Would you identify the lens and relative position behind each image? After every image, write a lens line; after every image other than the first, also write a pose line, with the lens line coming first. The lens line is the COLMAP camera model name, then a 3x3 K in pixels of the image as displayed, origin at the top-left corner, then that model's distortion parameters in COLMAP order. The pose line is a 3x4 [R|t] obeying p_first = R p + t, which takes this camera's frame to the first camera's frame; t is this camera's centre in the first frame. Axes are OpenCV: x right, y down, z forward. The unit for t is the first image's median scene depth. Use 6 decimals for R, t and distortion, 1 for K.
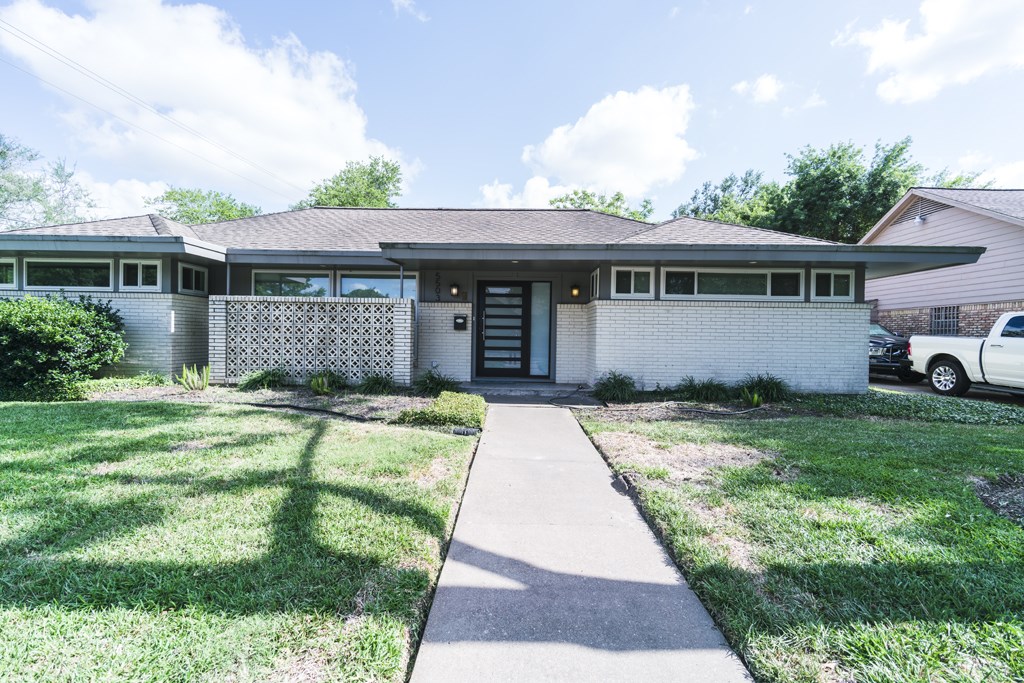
lens RADIAL K [[394.7, 0, 512.0], [0, 394.7, 341.5], [0, 0, 1]] dist [-0.000553, -0.000010]
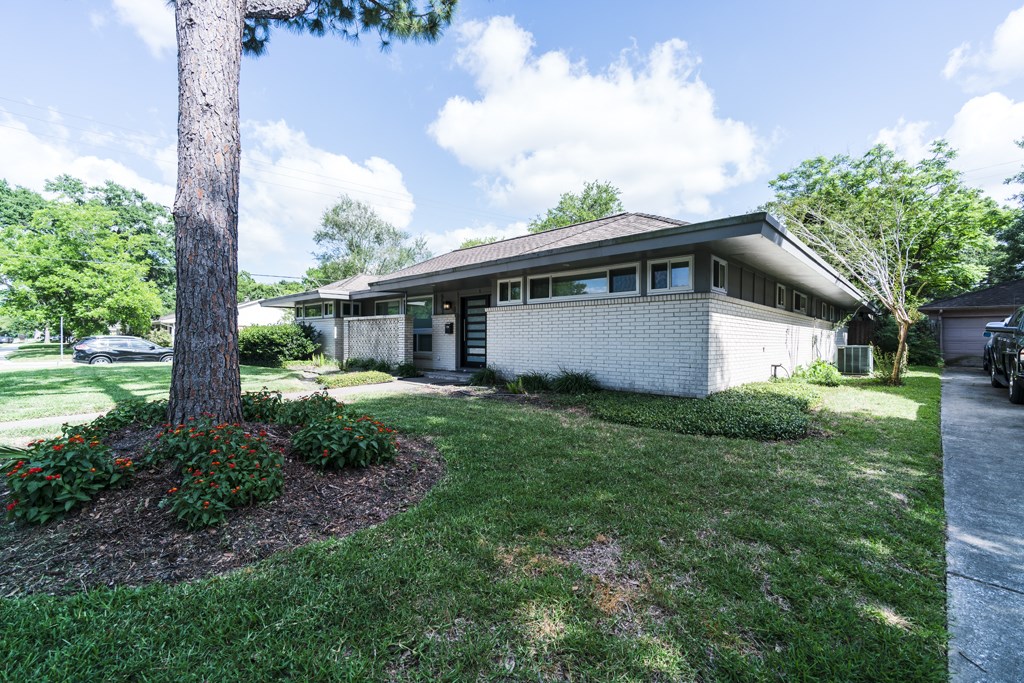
lens RADIAL K [[430.1, 0, 512.0], [0, 430.1, 341.5], [0, 0, 1]] dist [-0.001310, -0.000044]
pose [[0.738860, -0.009266, -0.673795, 1.204664], [0.004457, 0.999951, -0.008863, 0.015807], [0.673844, 0.003546, 0.738865, 0.027227]]
